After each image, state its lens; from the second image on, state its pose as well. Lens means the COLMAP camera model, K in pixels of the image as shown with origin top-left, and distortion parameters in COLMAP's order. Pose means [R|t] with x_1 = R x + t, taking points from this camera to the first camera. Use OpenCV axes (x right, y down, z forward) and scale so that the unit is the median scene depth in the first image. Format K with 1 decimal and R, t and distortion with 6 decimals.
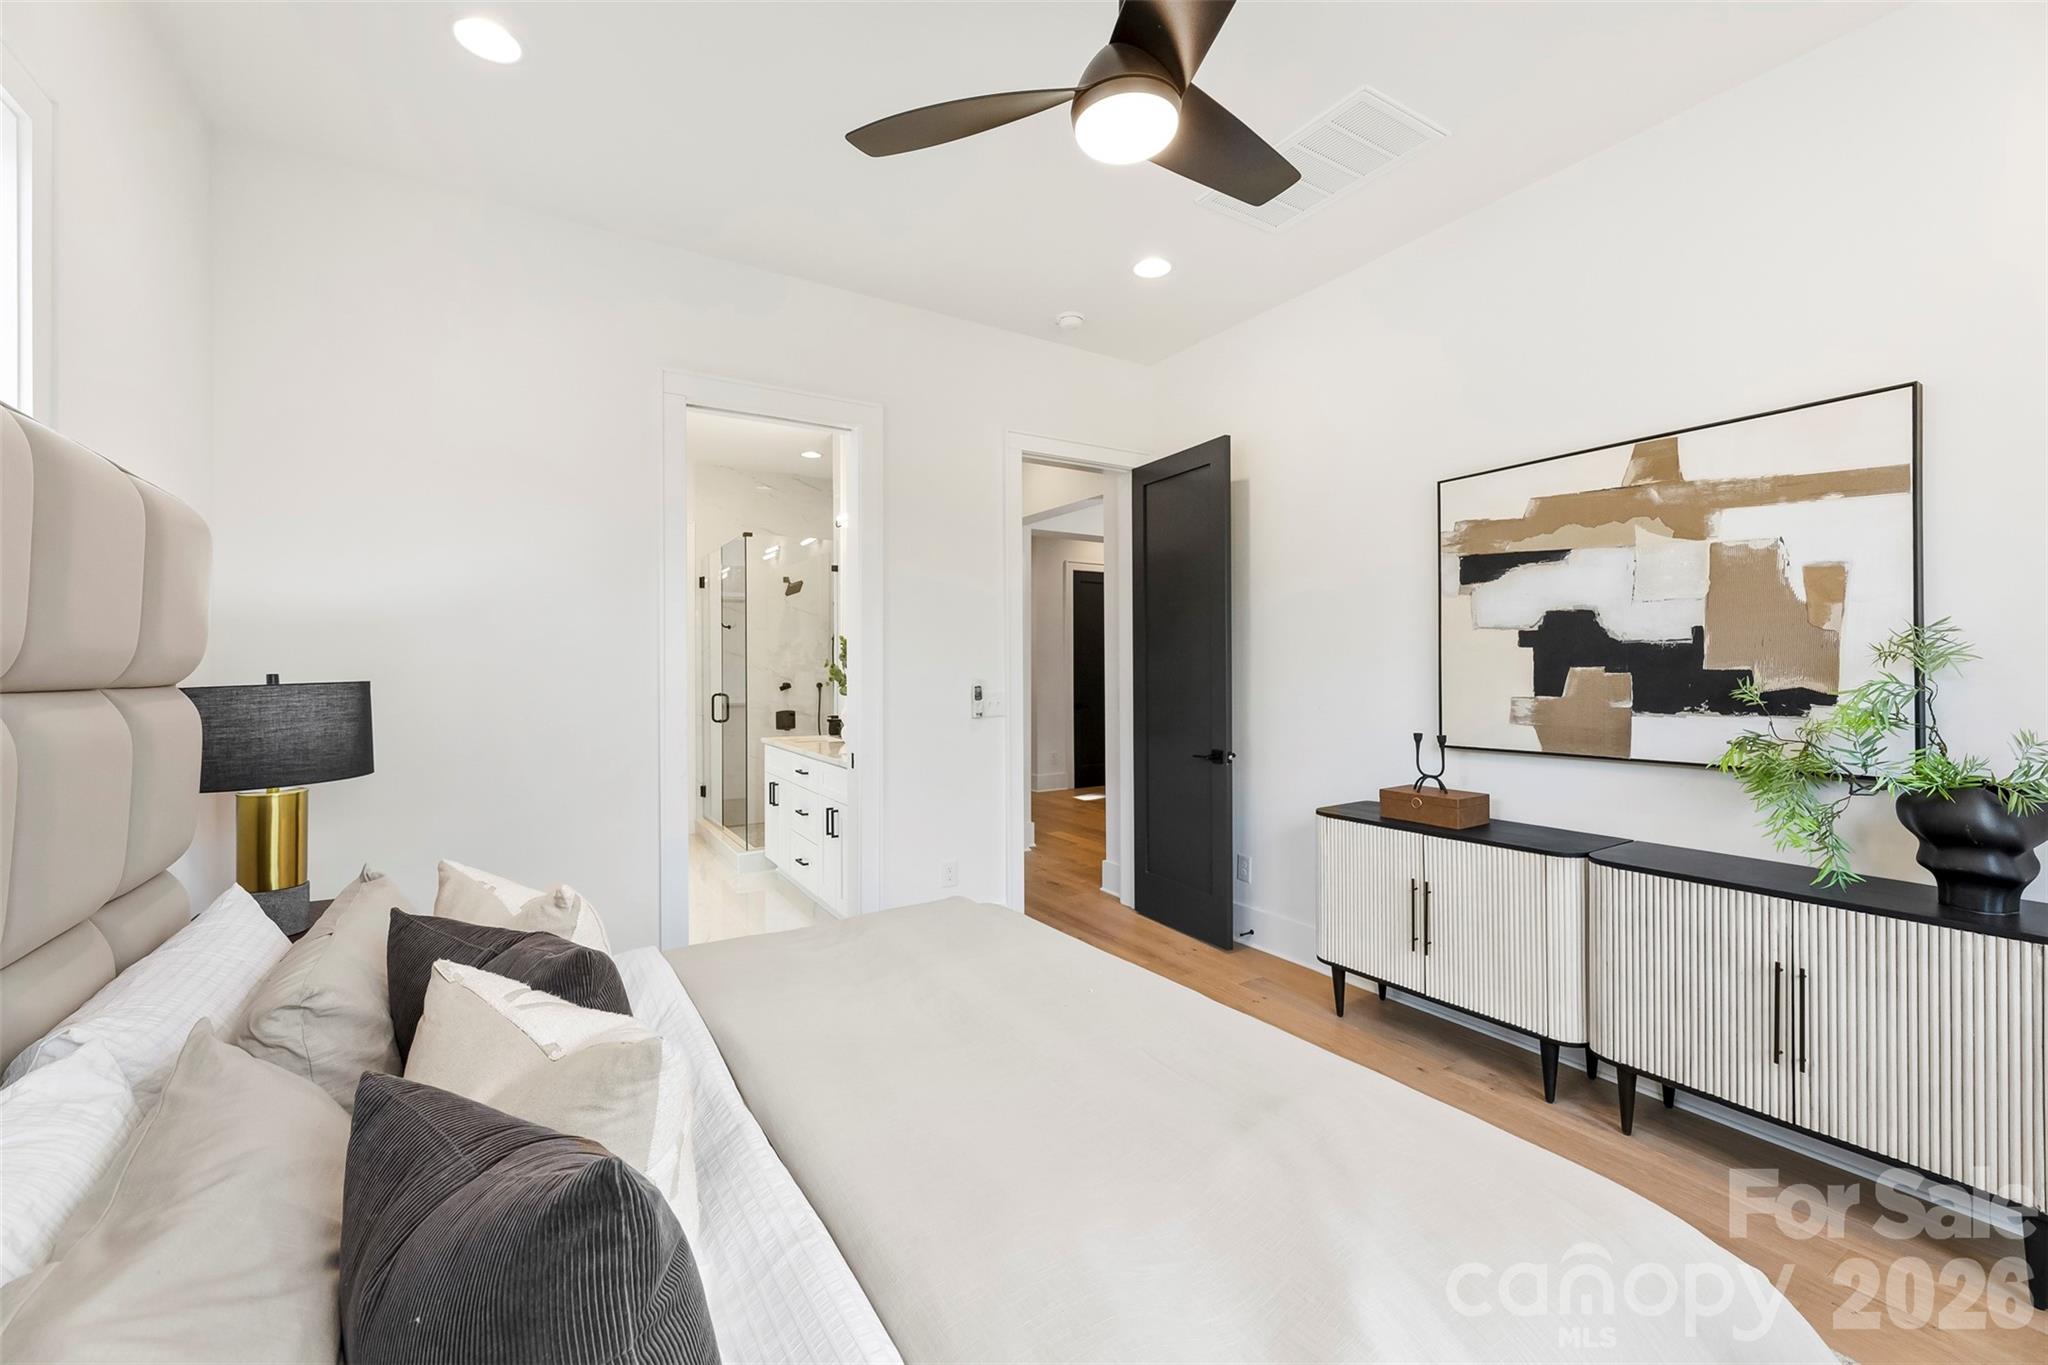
lens RADIAL K [[825.0, 0, 1017.2], [0, 825.0, 667.4], [0, 0, 1]] dist [0.000402, -0.000374]
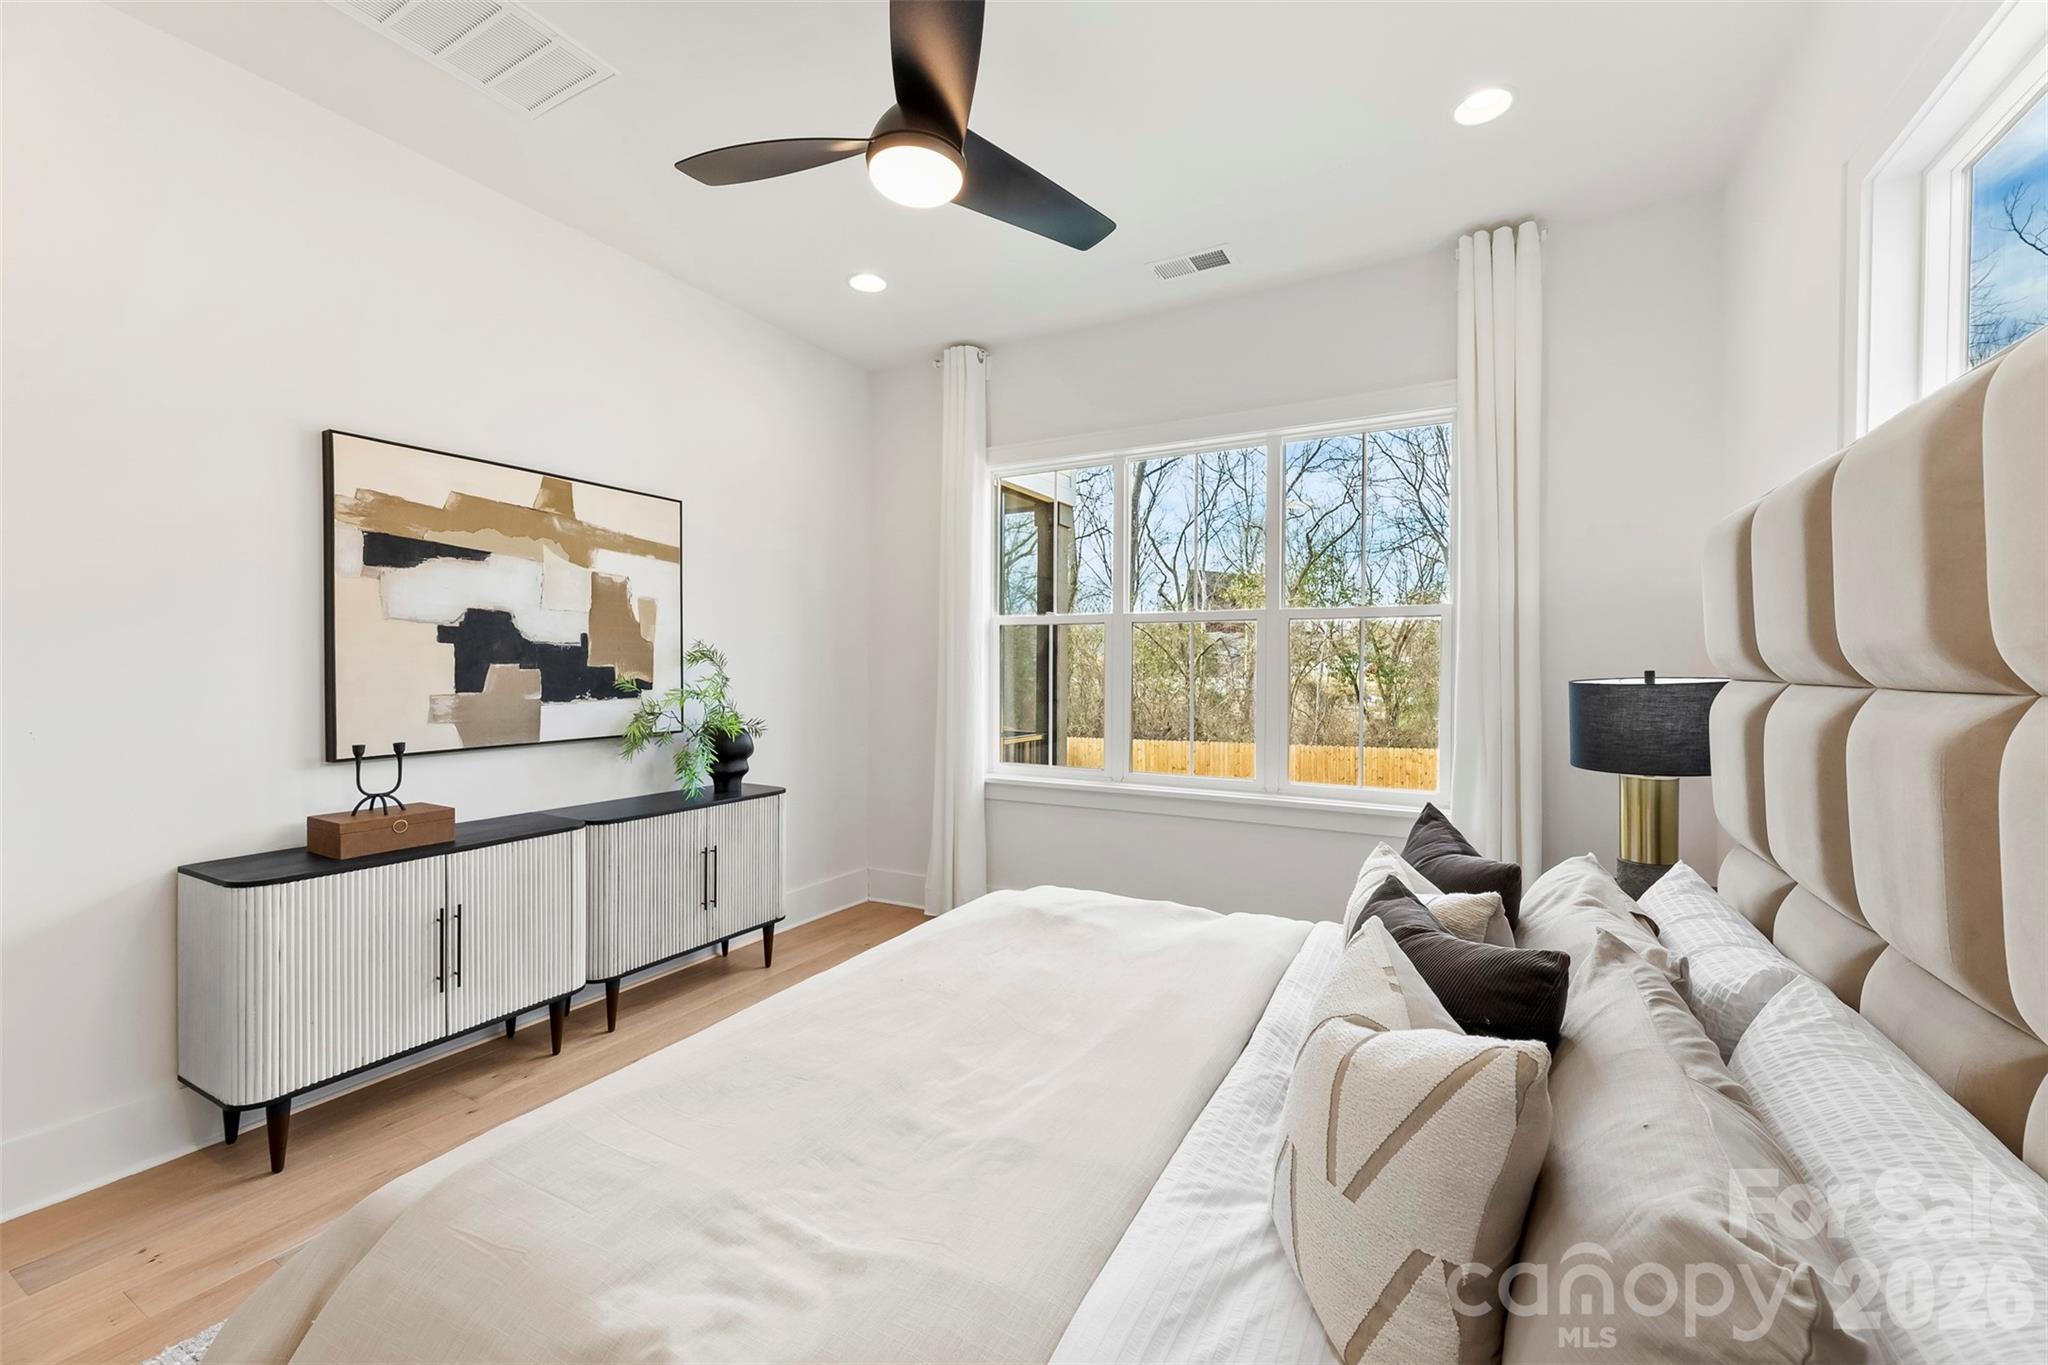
lens RADIAL K [[825.0, 0, 1017.2], [0, 825.0, 667.4], [0, 0, 1]] dist [0.000402, -0.000374]
pose [[-0.483581, -0.003928, 0.875291, -0.619136], [-0.008260, 0.999966, -0.000076, -0.001468], [-0.875261, -0.007267, -0.483597, 0.980486]]
